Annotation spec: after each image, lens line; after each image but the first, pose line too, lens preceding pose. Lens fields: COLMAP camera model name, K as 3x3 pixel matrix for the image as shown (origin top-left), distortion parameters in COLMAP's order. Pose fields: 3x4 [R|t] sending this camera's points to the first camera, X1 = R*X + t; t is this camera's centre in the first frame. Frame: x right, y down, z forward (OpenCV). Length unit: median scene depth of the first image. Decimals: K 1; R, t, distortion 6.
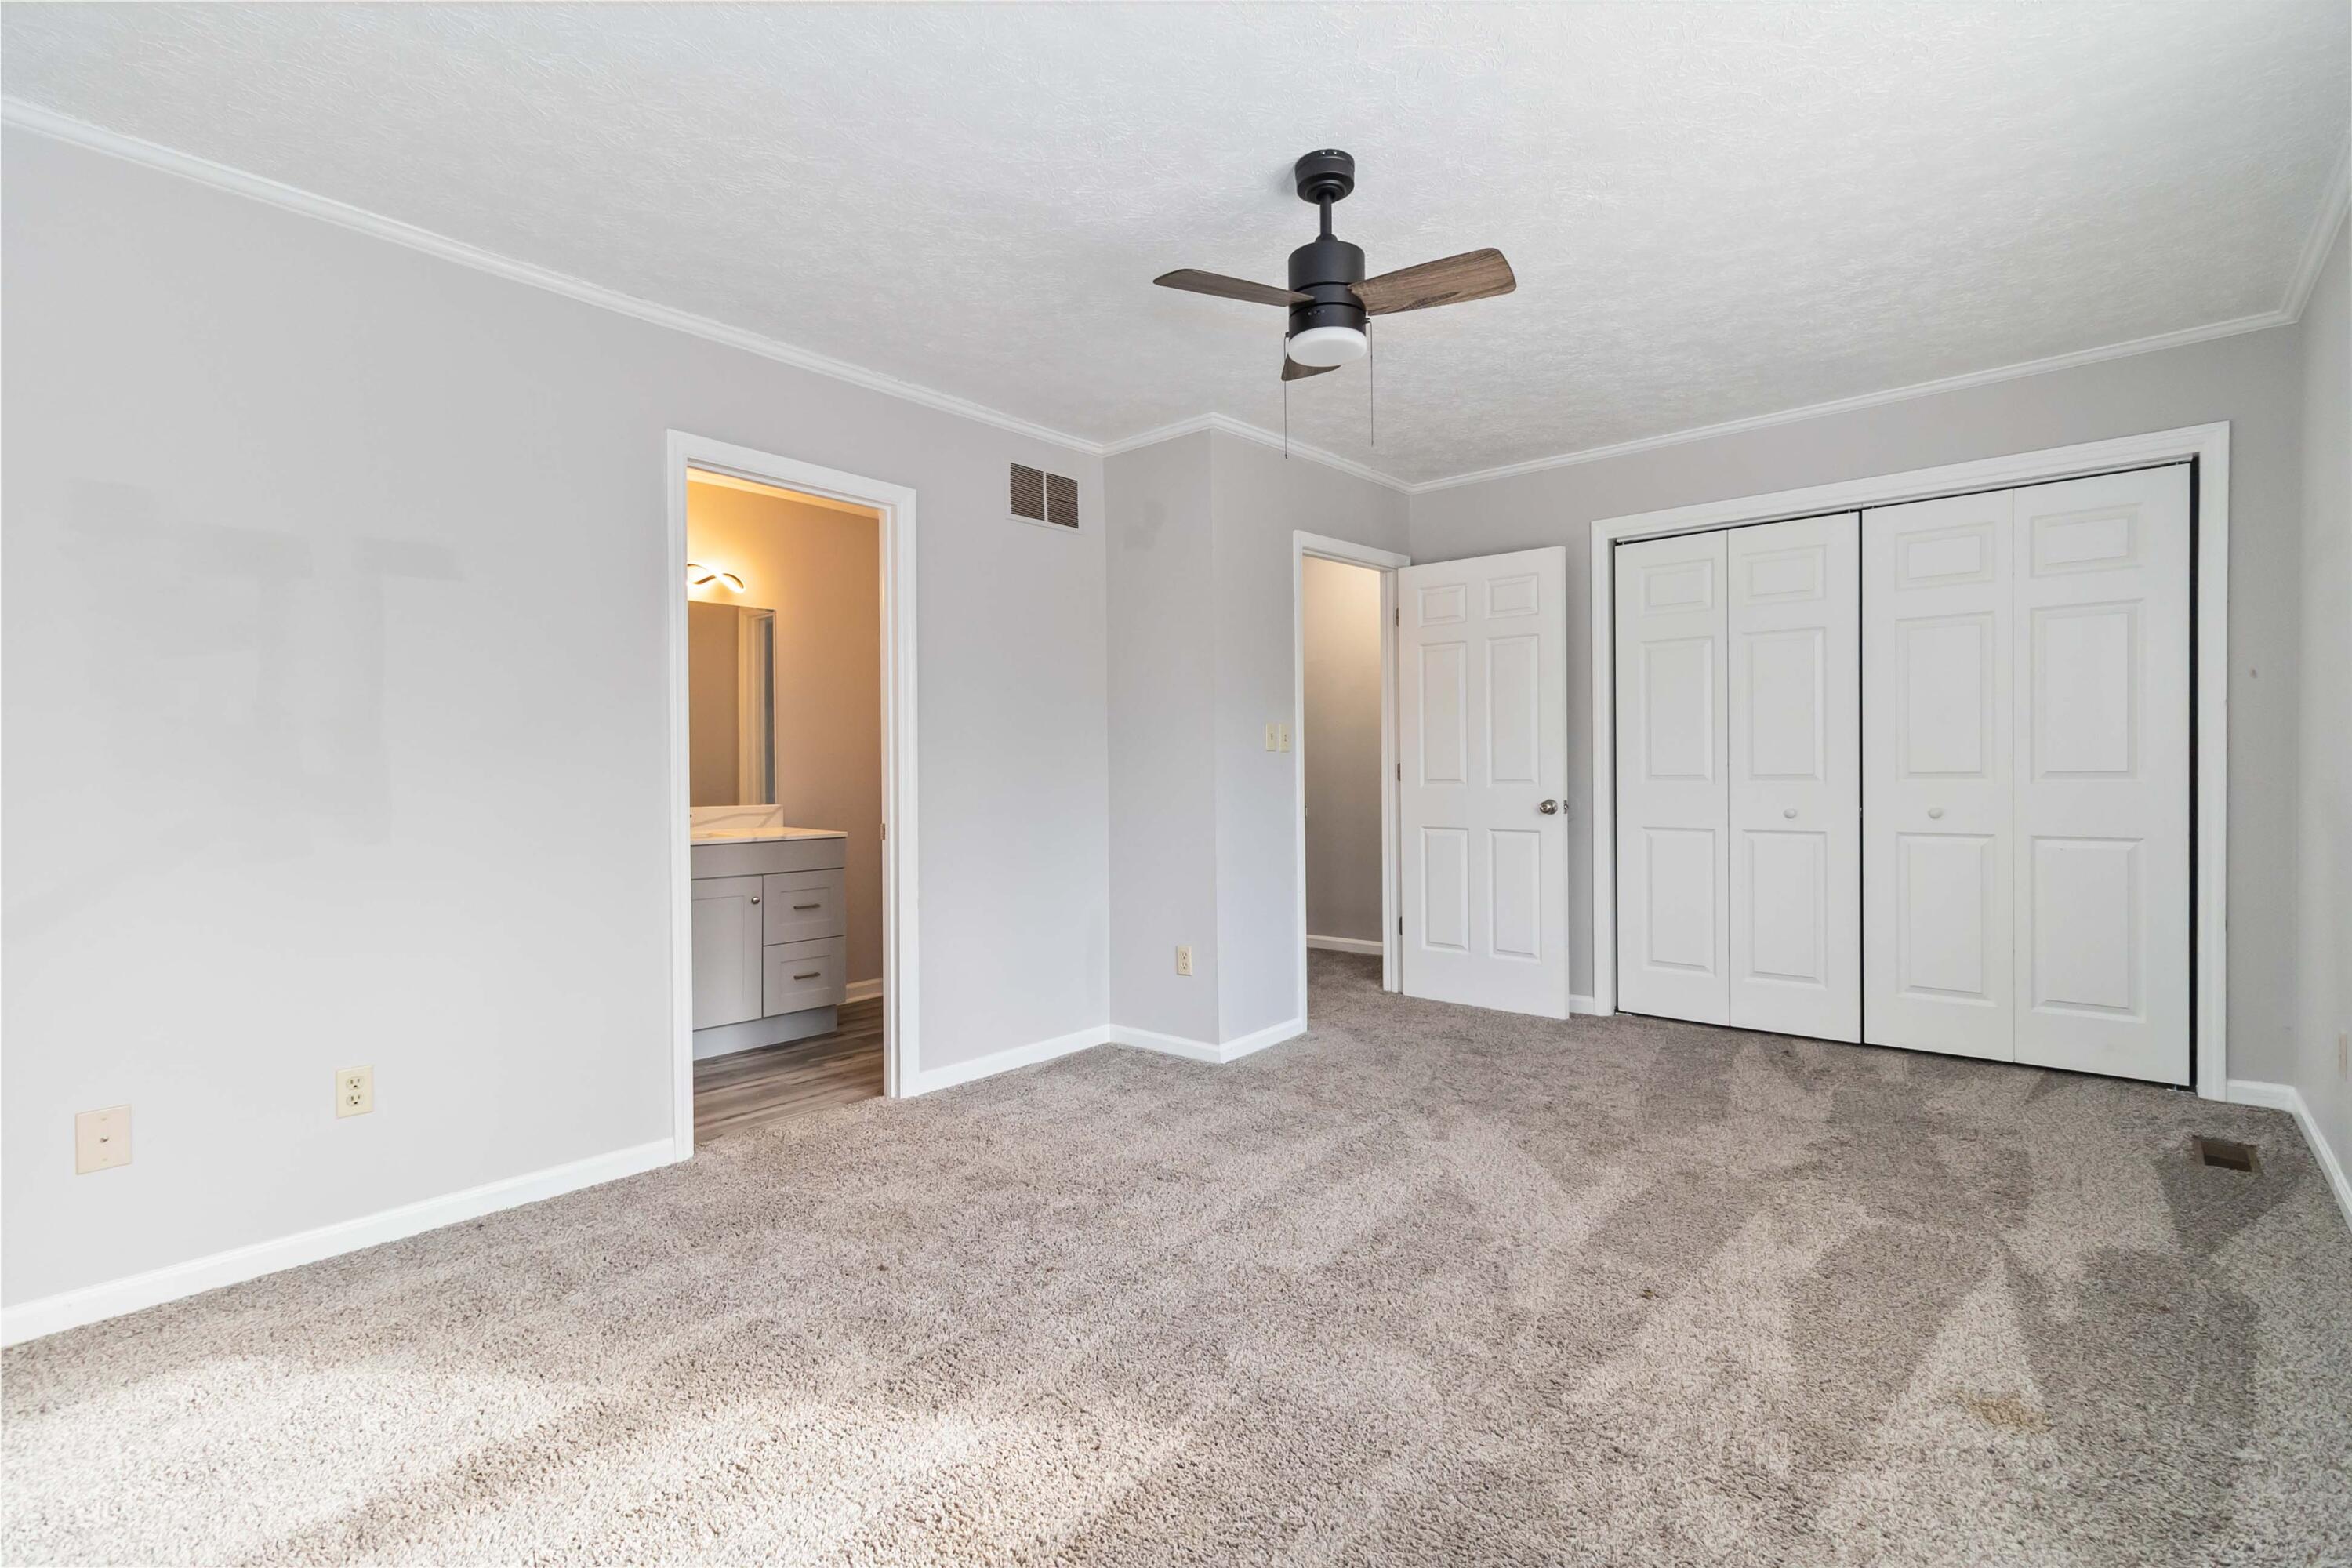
lens RADIAL K [[1080.5, 0, 1211.6], [0, 1080.5, 769.4], [0, 0, 1]] dist [0.000976, 0.000293]
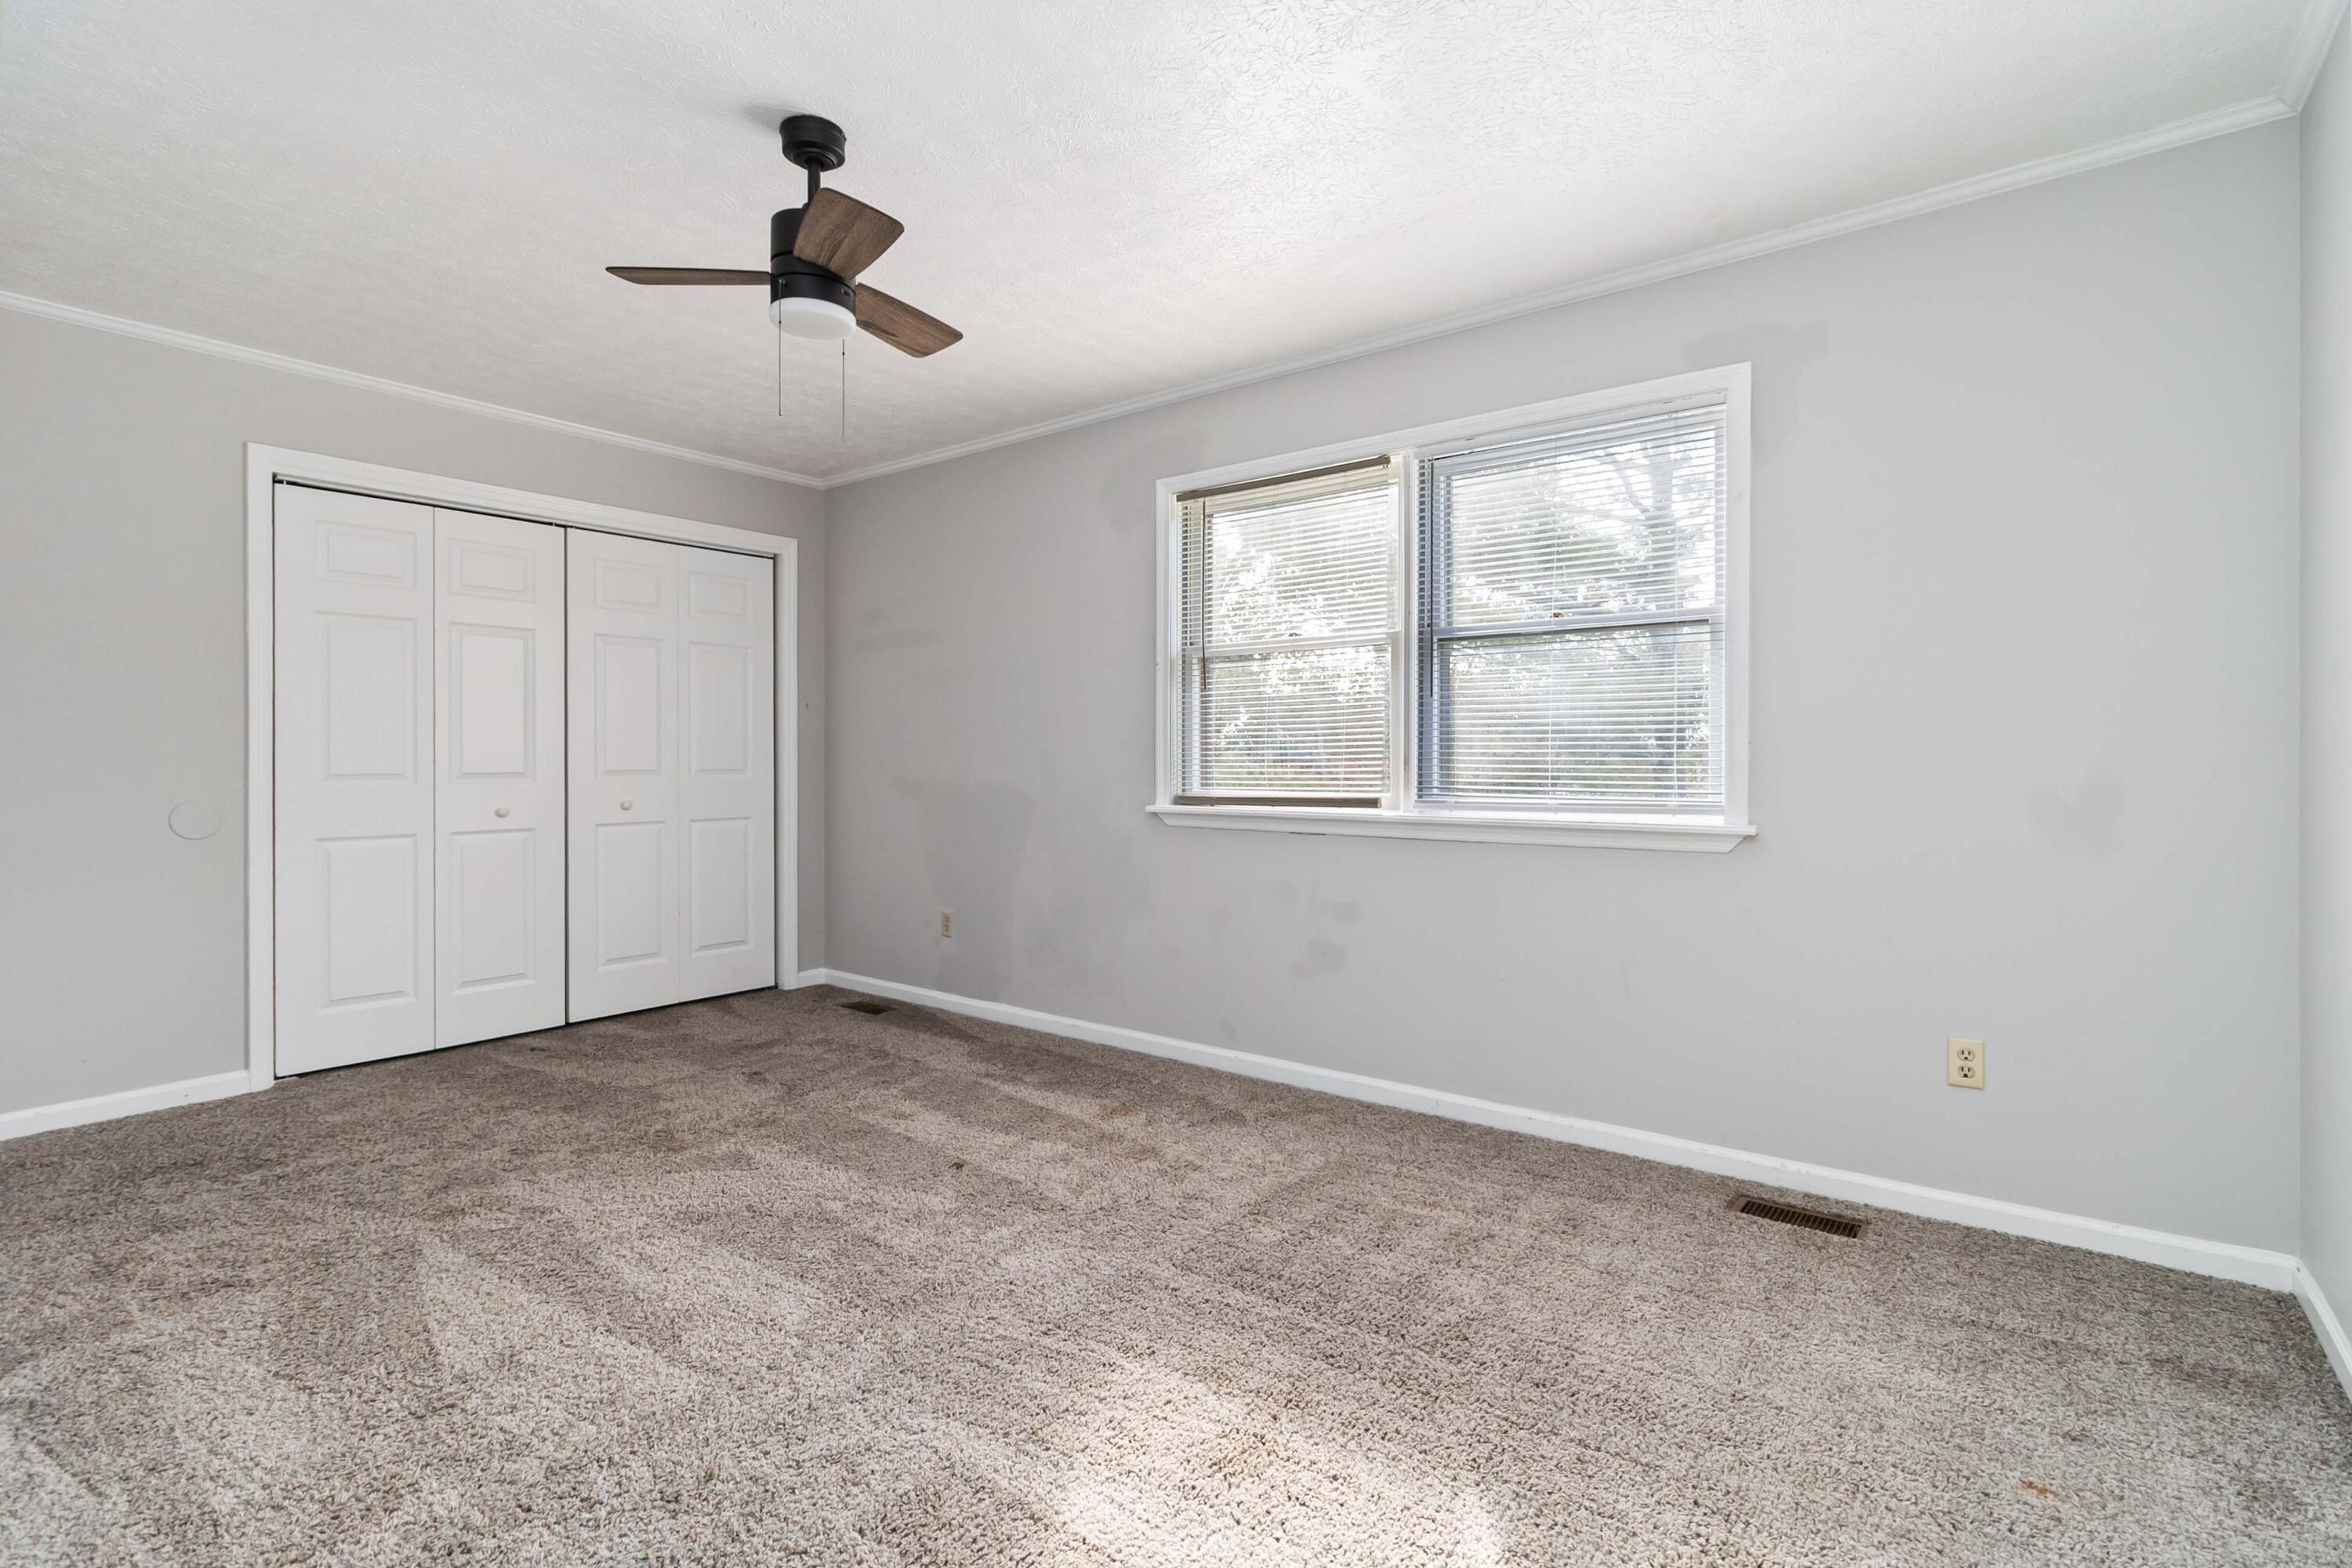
lens RADIAL K [[1080.5, 0, 1211.6], [0, 1080.5, 769.4], [0, 0, 1]] dist [0.000976, 0.000293]
pose [[-0.053683, 0.000251, 0.998558, -0.604261], [0.003603, 0.999994, -0.000058, 0.003910], [-0.998552, 0.003594, -0.053684, 0.499262]]
